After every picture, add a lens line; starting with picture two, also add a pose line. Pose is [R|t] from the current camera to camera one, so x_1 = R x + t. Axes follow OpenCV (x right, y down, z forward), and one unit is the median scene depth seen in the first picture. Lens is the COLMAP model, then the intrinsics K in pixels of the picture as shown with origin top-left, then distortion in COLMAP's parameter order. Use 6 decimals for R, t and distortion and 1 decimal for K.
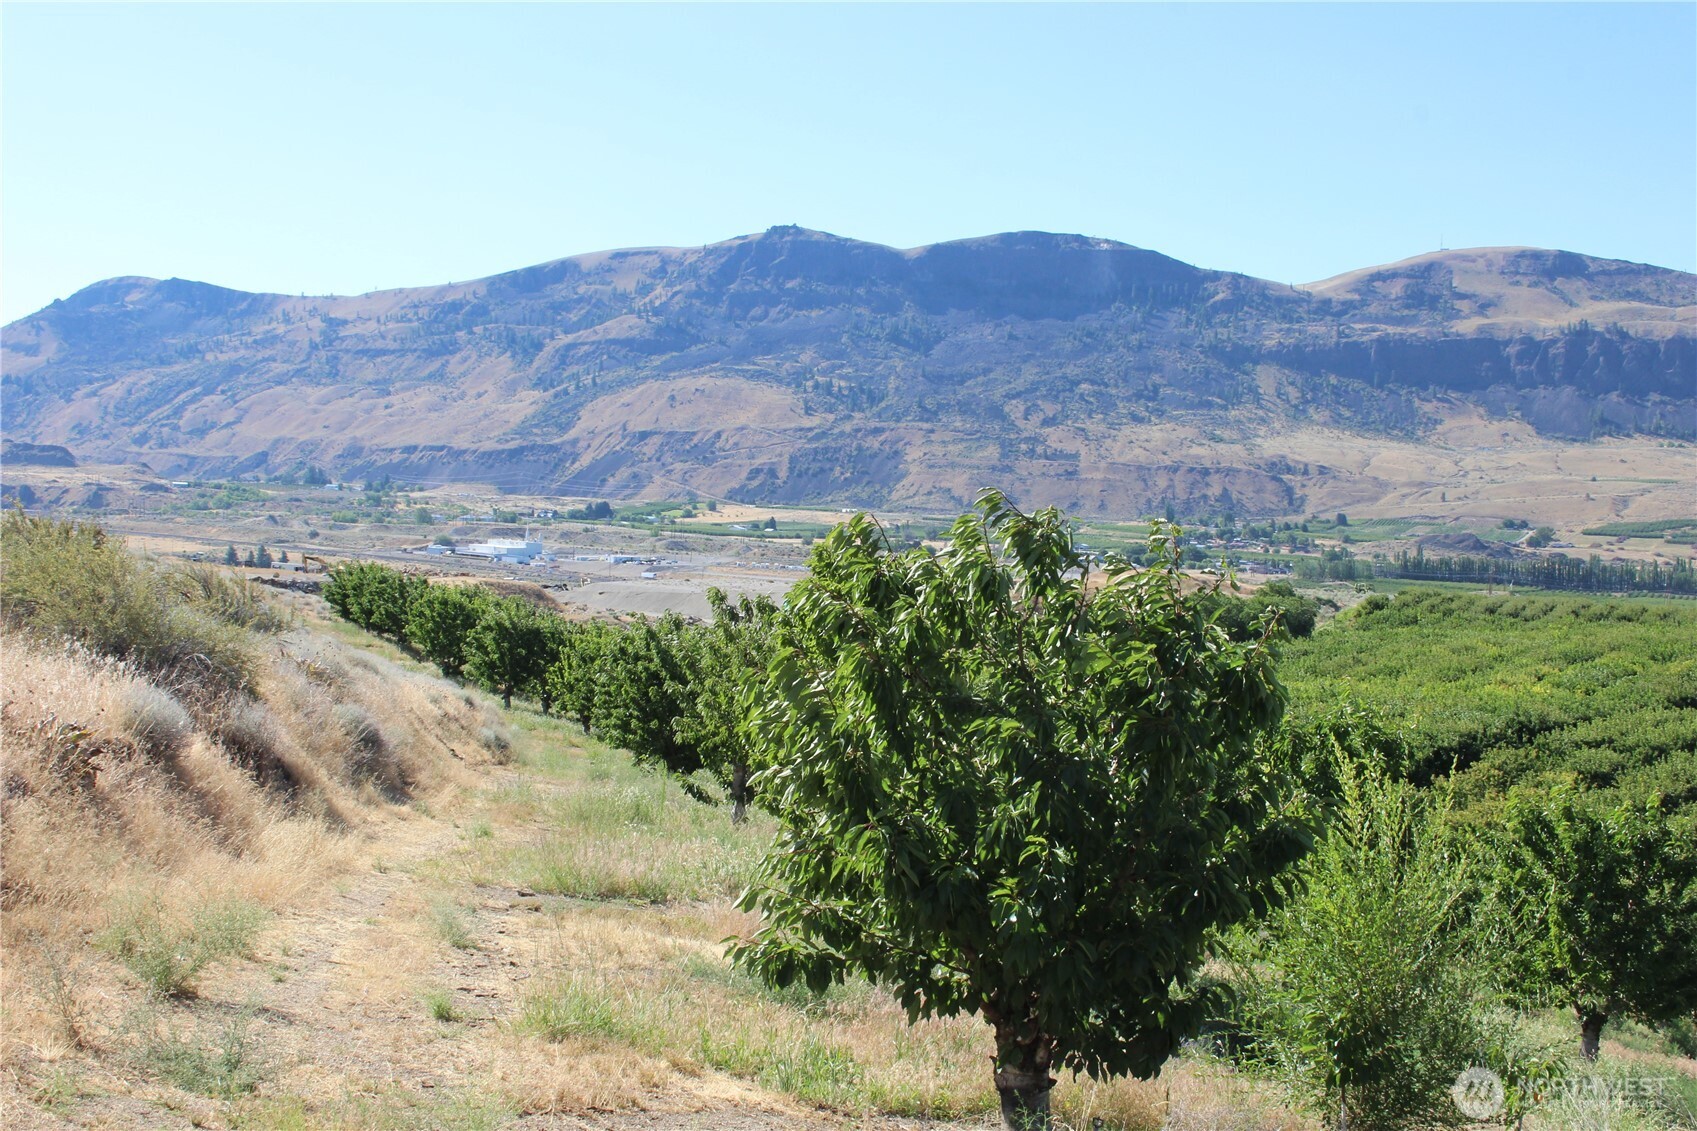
lens RADIAL K [[2192.5, 0, 833.0], [0, 2192.5, 556.2], [0, 0, 1]] dist [-0.076711, 0.192308]
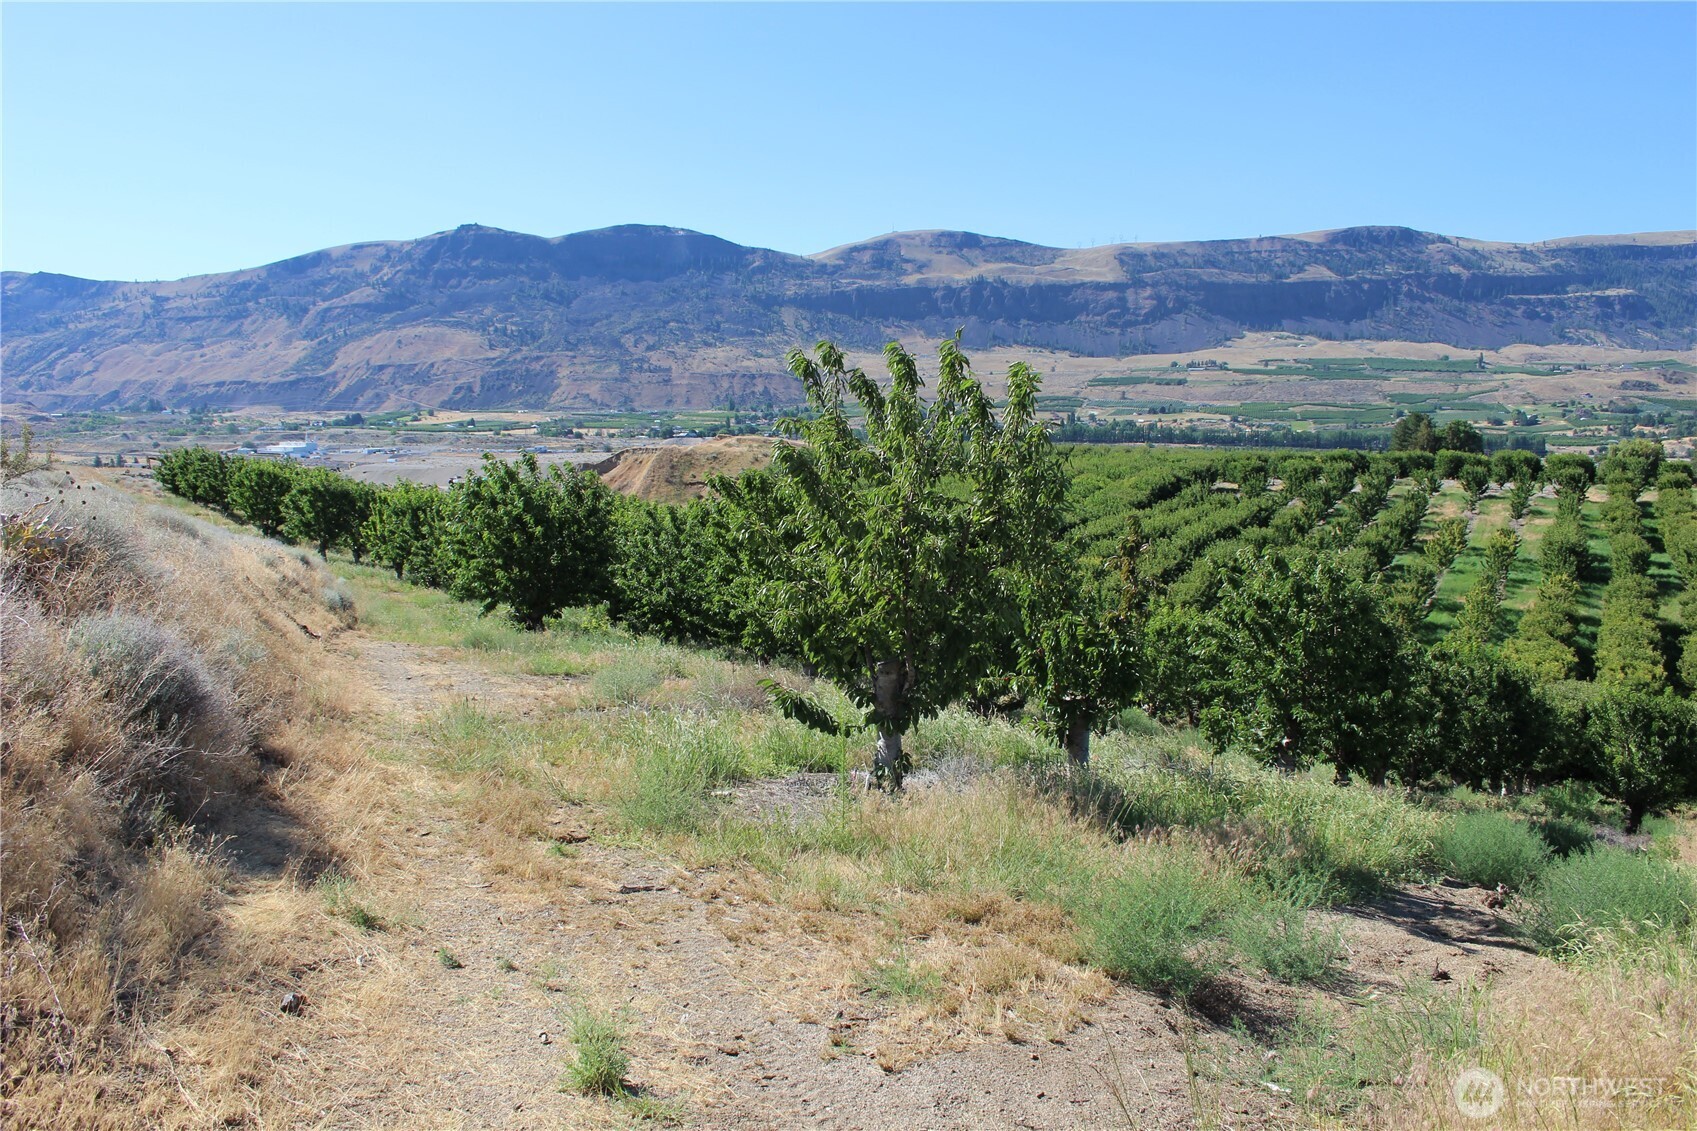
lens RADIAL K [[1402.4, 0, 836.1], [0, 1402.4, 571.3], [0, 0, 1]] dist [-0.159639, 0.137688]
pose [[0.973109, -0.063898, 0.221304, -0.001221], [0.042101, 0.993909, 0.101849, 0.000293], [-0.226464, -0.089793, 0.969872, 0.006745]]
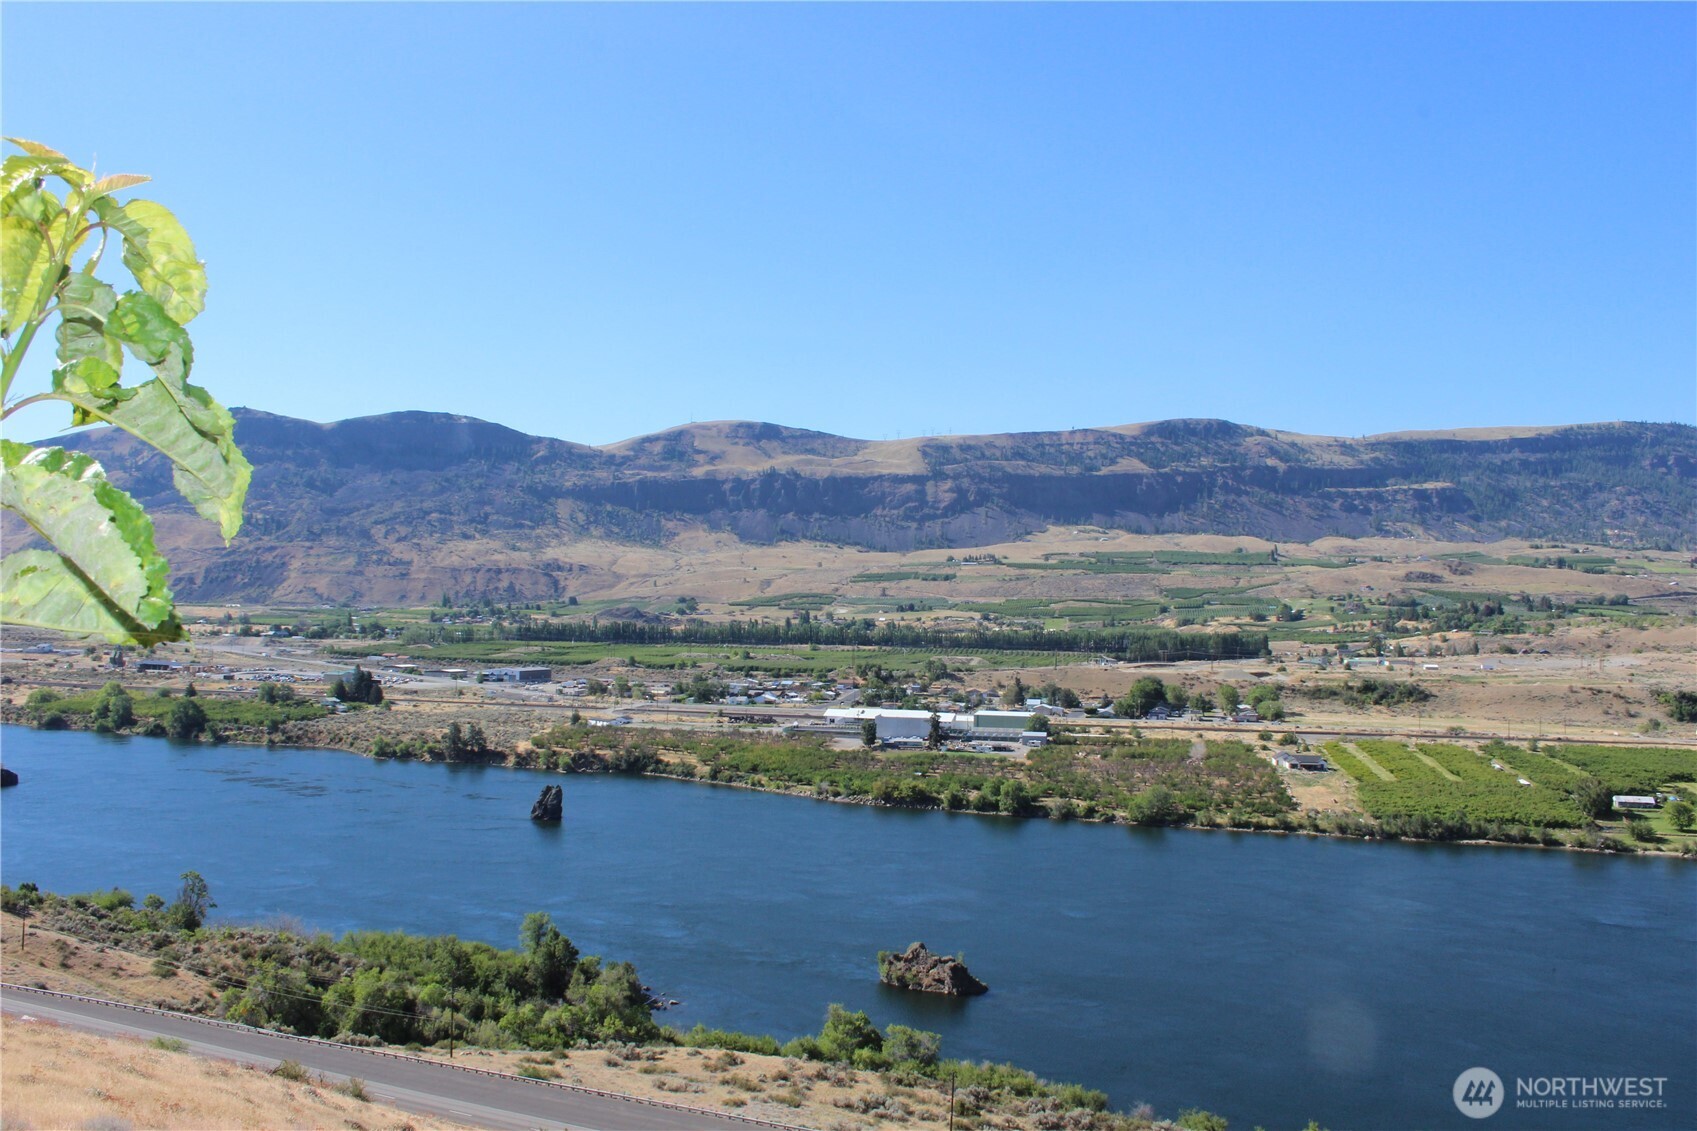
lens RADIAL K [[1405.1, 0, 837.0], [0, 1405.1, 569.6], [0, 0, 1]] dist [-0.164239, 0.142302]
pose [[0.952682, -0.025715, 0.302878, 0.088325], [0.039060, 0.998511, -0.038085, 0.003366], [-0.301447, 0.048113, 0.952268, 0.050945]]
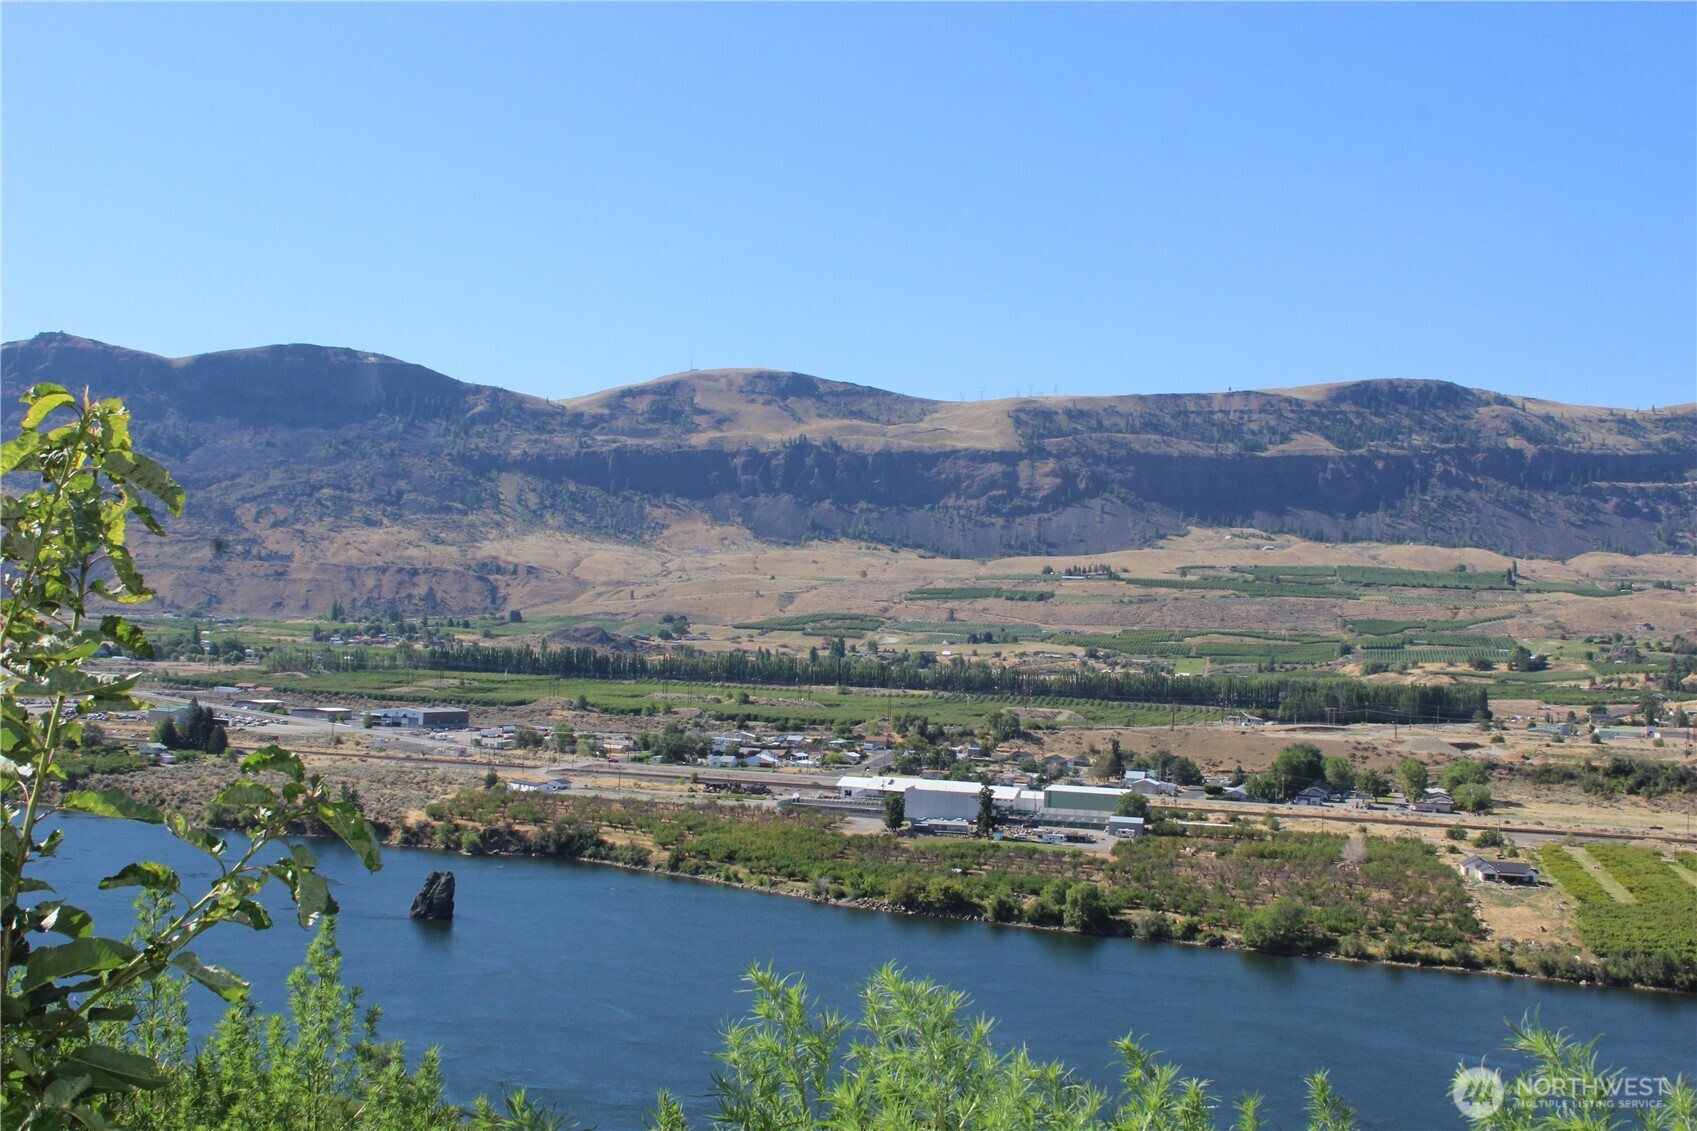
lens RADIAL K [[1978.4, 0, 828.5], [0, 1978.4, 566.2], [0, 0, 1]] dist [-0.096499, 0.155326]
pose [[0.963014, -0.000204, 0.269450, 0.091363], [0.013125, 0.998848, -0.046154, 0.003375], [-0.269130, 0.047983, 0.961908, 0.047582]]
